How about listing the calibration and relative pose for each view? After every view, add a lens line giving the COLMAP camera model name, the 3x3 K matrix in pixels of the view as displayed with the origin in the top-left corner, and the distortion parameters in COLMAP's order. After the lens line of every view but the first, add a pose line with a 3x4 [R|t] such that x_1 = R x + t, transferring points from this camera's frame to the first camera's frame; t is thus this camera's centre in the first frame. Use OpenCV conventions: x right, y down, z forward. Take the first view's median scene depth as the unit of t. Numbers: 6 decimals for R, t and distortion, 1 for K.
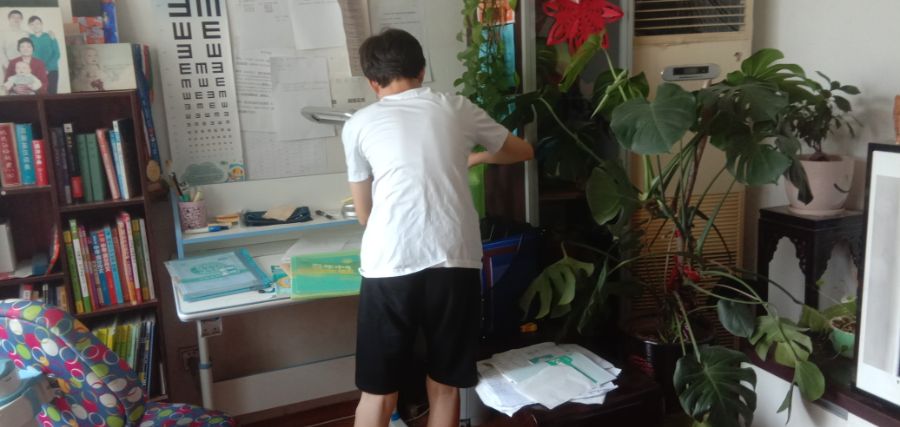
lens RADIAL K [[716.7, 0, 450.0], [0, 716.7, 213.5], [0, 0, 1]] dist [0.097578, -0.165025]
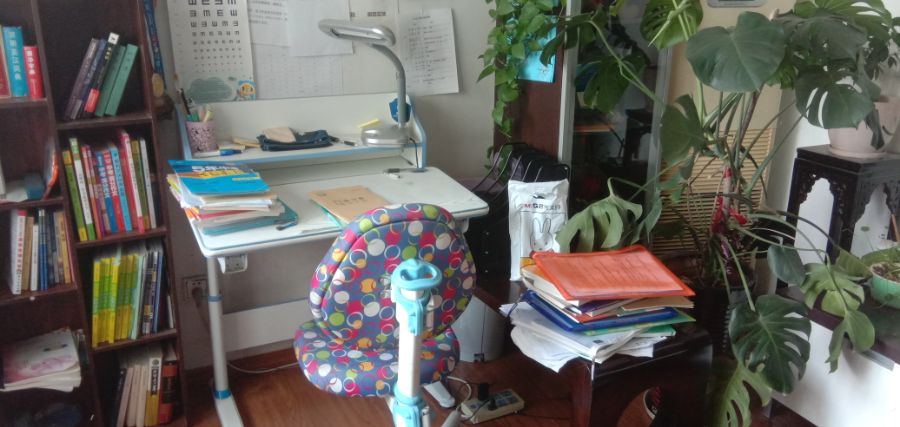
lens RADIAL K [[716.7, 0, 450.0], [0, 716.7, 213.5], [0, 0, 1]] dist [0.097578, -0.165025]
pose [[0.997537, 0.026631, 0.064888, -0.107692], [-0.033892, 0.992959, 0.113510, -0.016507], [-0.061408, -0.115429, 0.991416, 0.073420]]
